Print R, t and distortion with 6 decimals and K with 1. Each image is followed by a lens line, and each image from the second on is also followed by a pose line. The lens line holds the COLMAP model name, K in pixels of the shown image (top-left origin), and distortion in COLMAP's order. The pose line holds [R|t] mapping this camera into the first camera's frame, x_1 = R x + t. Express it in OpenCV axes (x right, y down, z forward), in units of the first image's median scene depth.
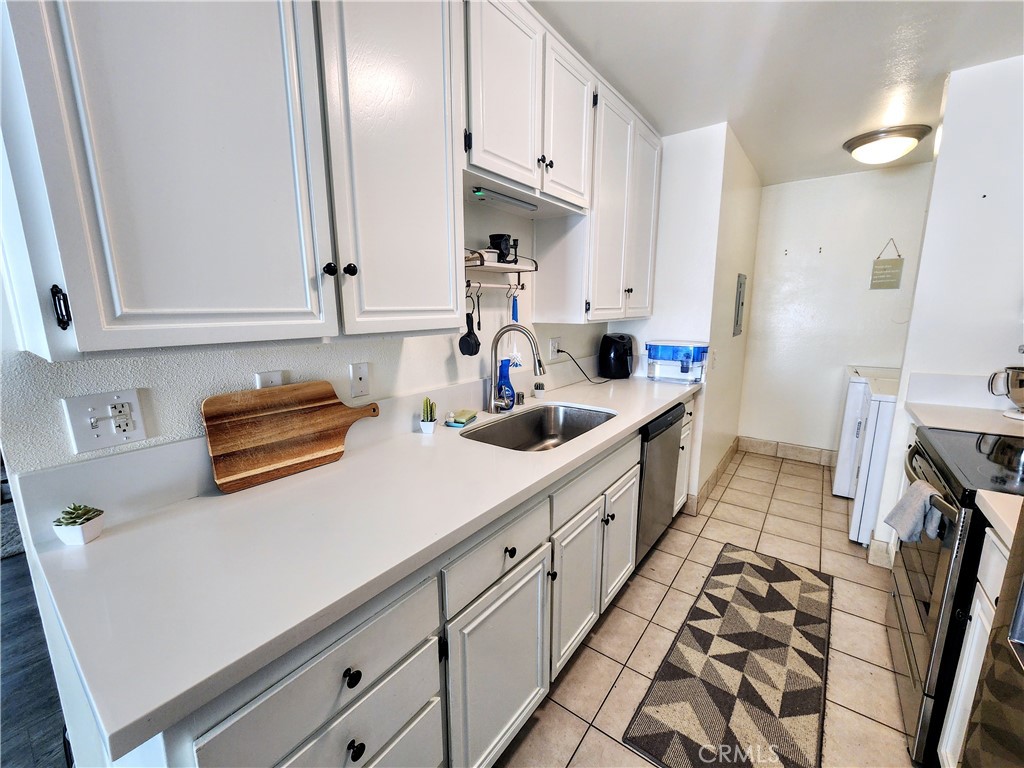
lens RADIAL K [[422.3, 0, 507.3], [0, 422.3, 387.8], [0, 0, 1]] dist [0.002827, 0.000621]
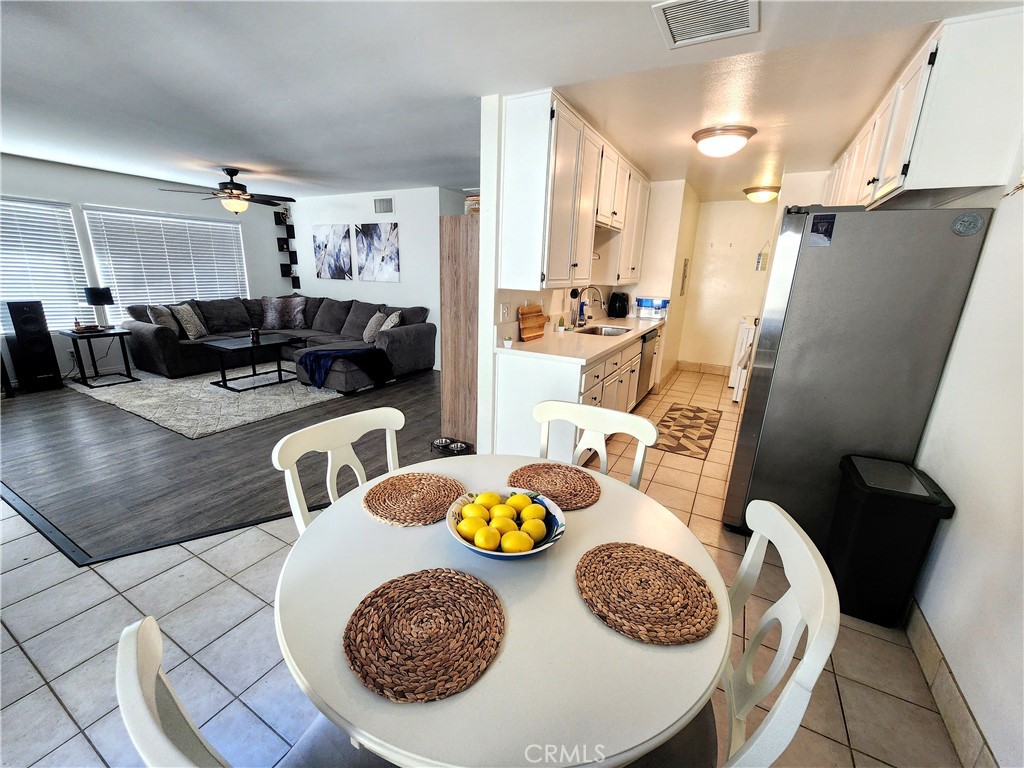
lens RADIAL K [[422.3, 0, 504.8], [0, 422.3, 388.9], [0, 0, 1]] dist [0.002827, 0.000621]
pose [[0.991048, -0.001630, 0.133494, -0.640291], [-0.010444, 0.995915, 0.089692, 0.171483], [-0.133095, -0.090283, 0.986983, -1.009180]]
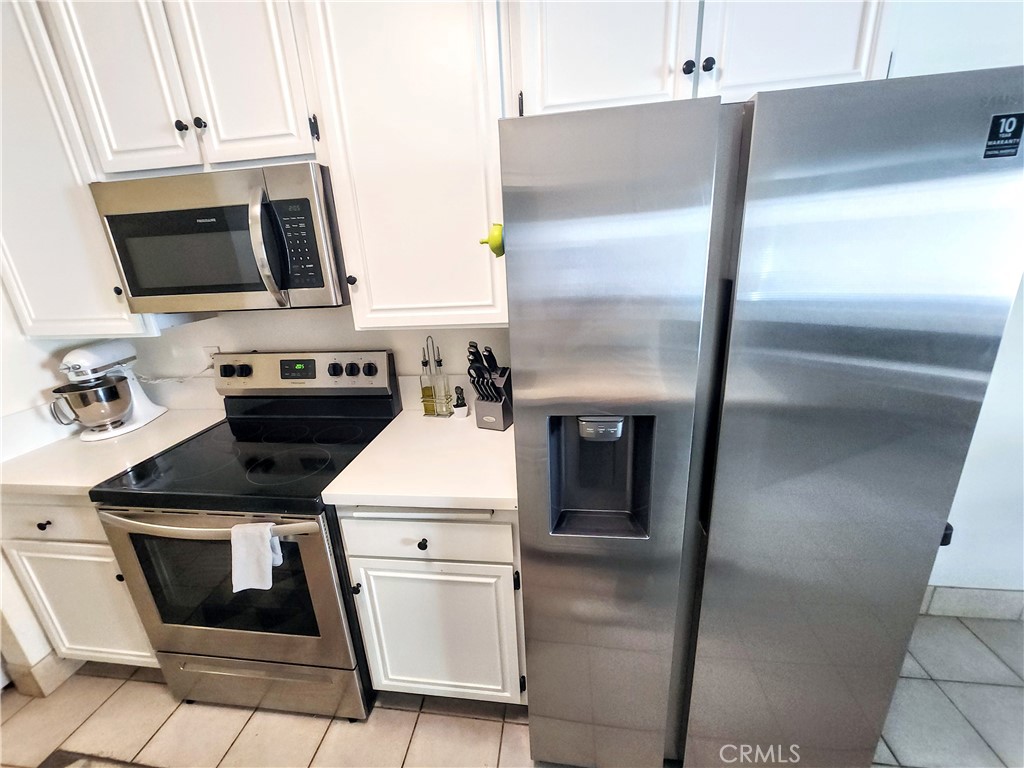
lens RADIAL K [[422.3, 0, 507.8], [0, 422.3, 389.8], [0, 0, 1]] dist [0.002827, 0.000621]
pose [[-0.477650, -0.243362, 0.844171, 0.017468], [0.219545, 0.897319, 0.382907, -0.165725], [-0.850676, 0.368229, -0.375176, 0.495575]]
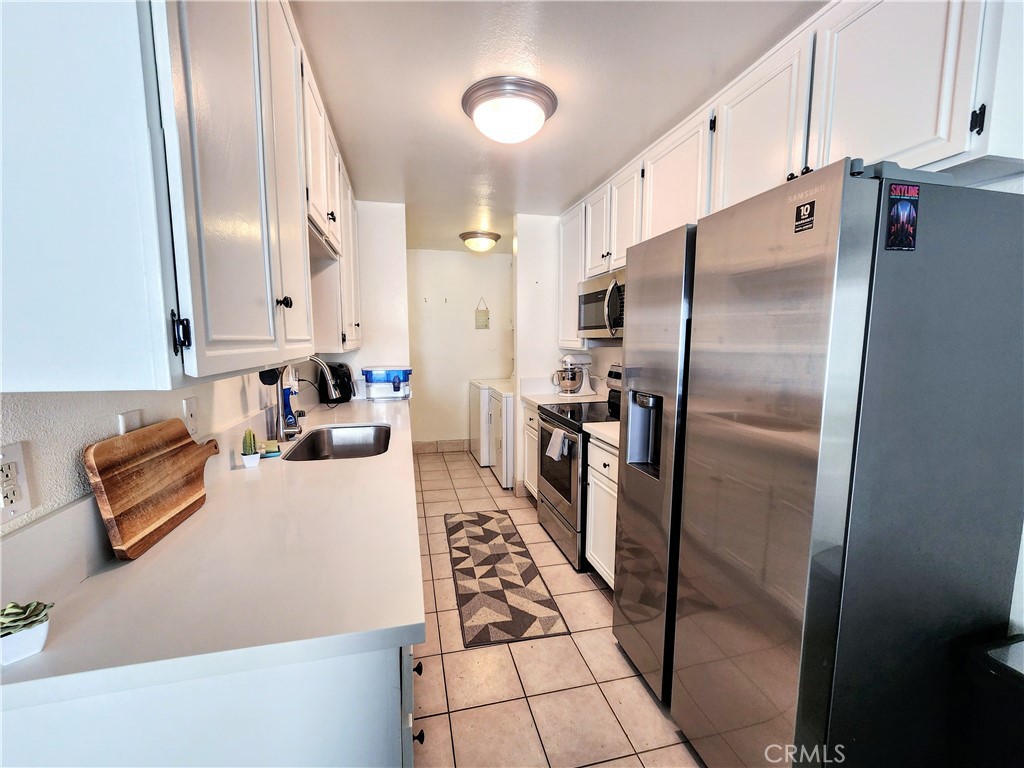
lens RADIAL K [[422.3, 0, 504.0], [0, 422.3, 390.5], [0, 0, 1]] dist [0.002827, 0.000621]
pose [[0.639205, -0.084847, 0.764342, -0.432387], [0.138154, 0.990395, -0.005594, 0.016051], [-0.756526, 0.109172, 0.644787, -0.055516]]
